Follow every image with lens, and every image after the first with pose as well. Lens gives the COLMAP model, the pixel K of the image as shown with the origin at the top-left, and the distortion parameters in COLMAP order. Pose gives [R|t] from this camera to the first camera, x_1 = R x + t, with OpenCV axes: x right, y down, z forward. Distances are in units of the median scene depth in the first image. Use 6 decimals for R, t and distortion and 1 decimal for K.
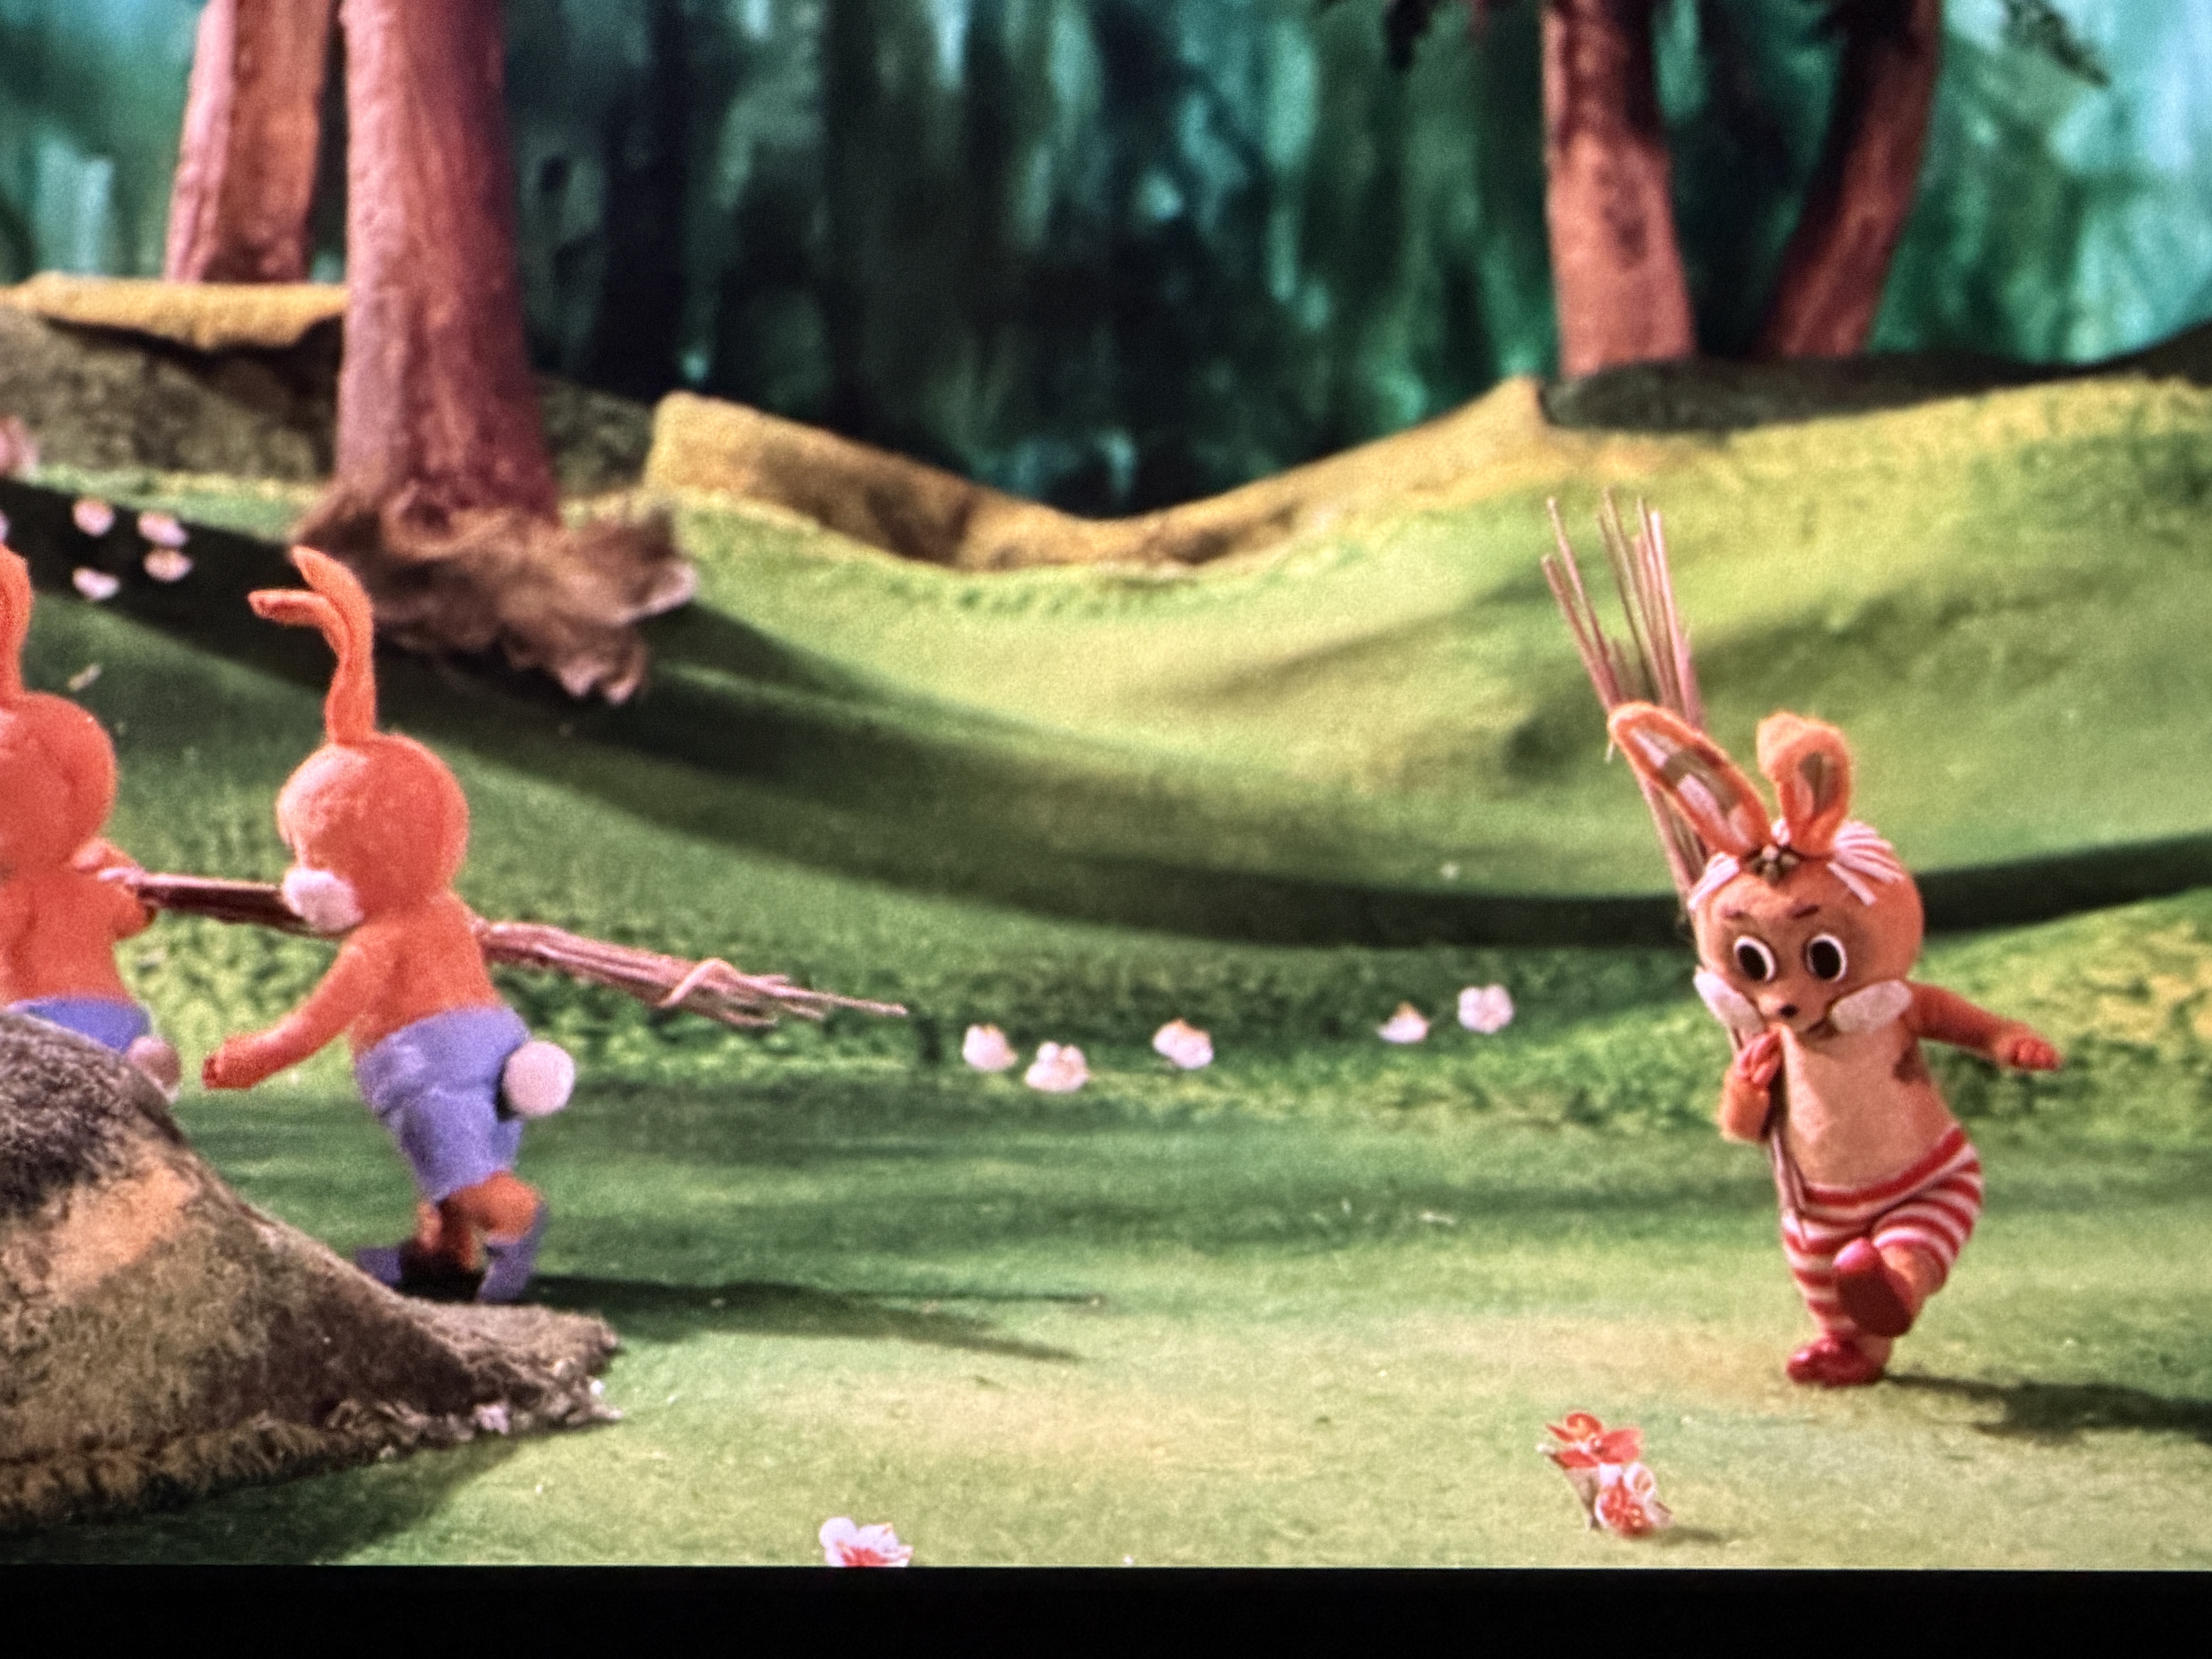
lens RADIAL K [[8316.0, 0, 1106.0], [0, 8316.0, 829.5], [0, 0, 1]] dist [-0.067062, -3.224261]
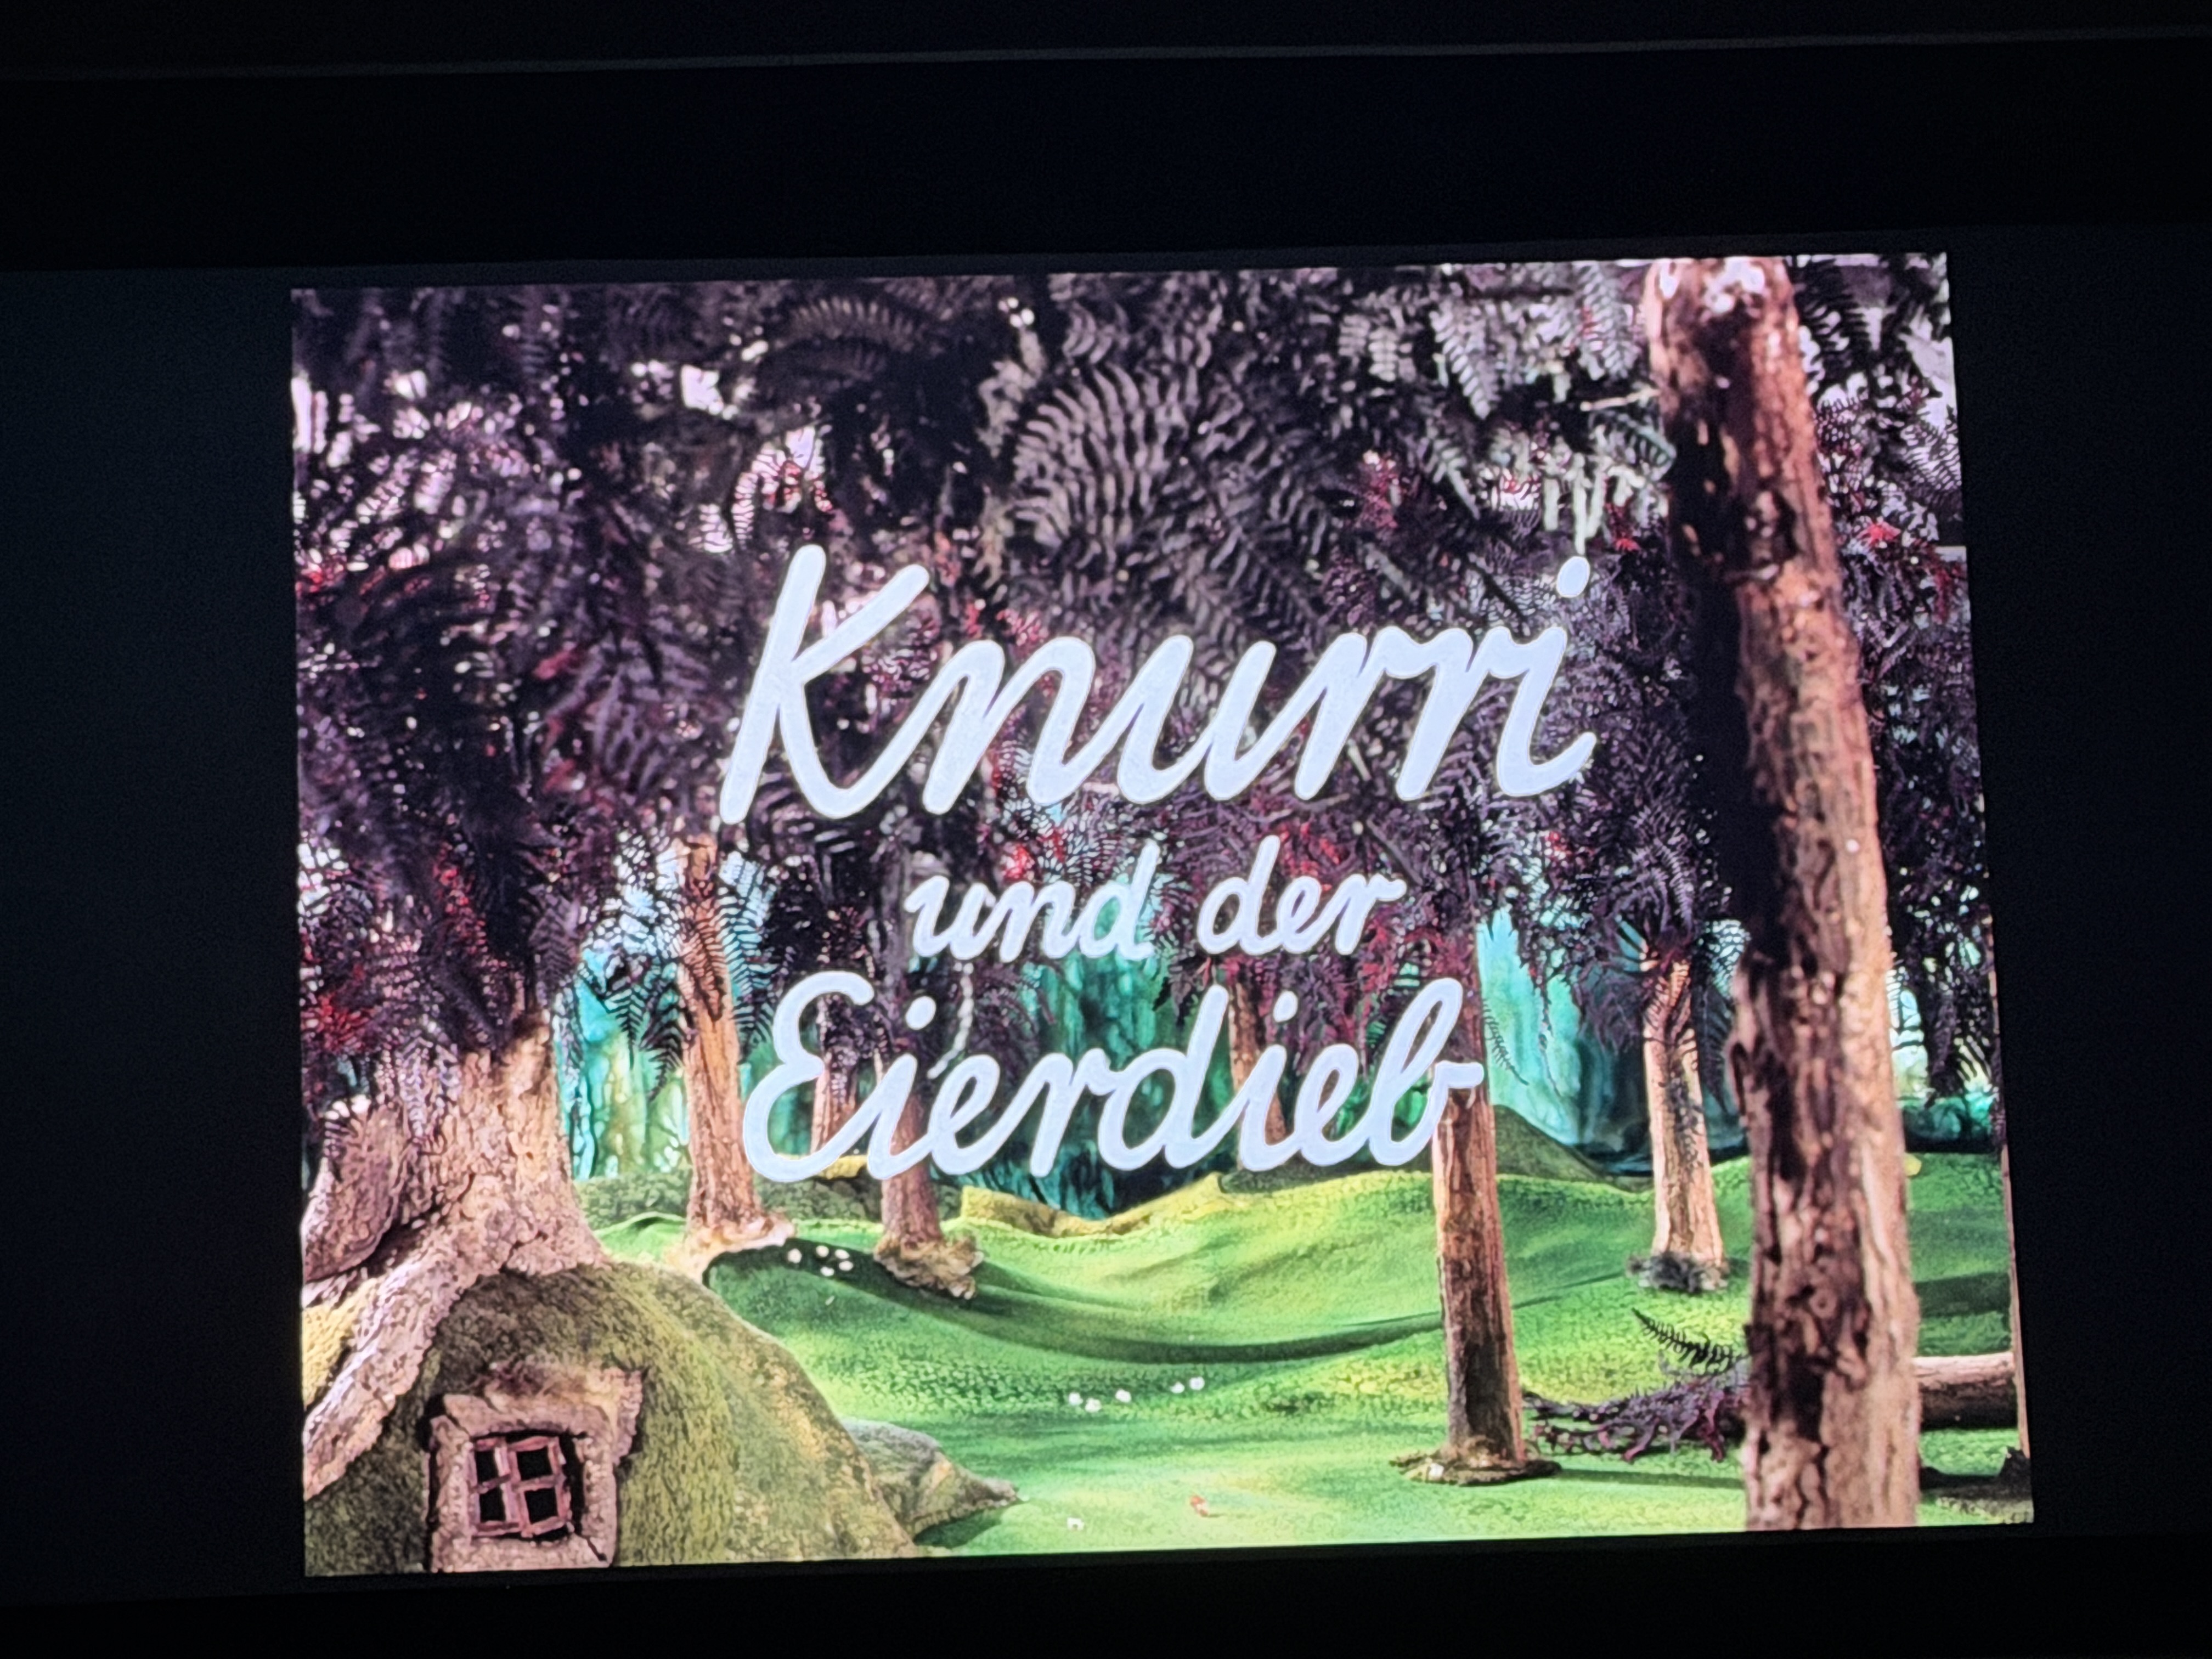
lens RADIAL K [[5206.2, 0, 1106.0], [0, 5206.2, 829.5], [0, 0, 1]] dist [0.037591, 0.075072]
pose [[0.999209, -0.038605, 0.009548, -0.011847], [0.038992, 0.998255, -0.044345, -0.127752], [-0.007819, 0.044683, 0.998971, -1.442778]]
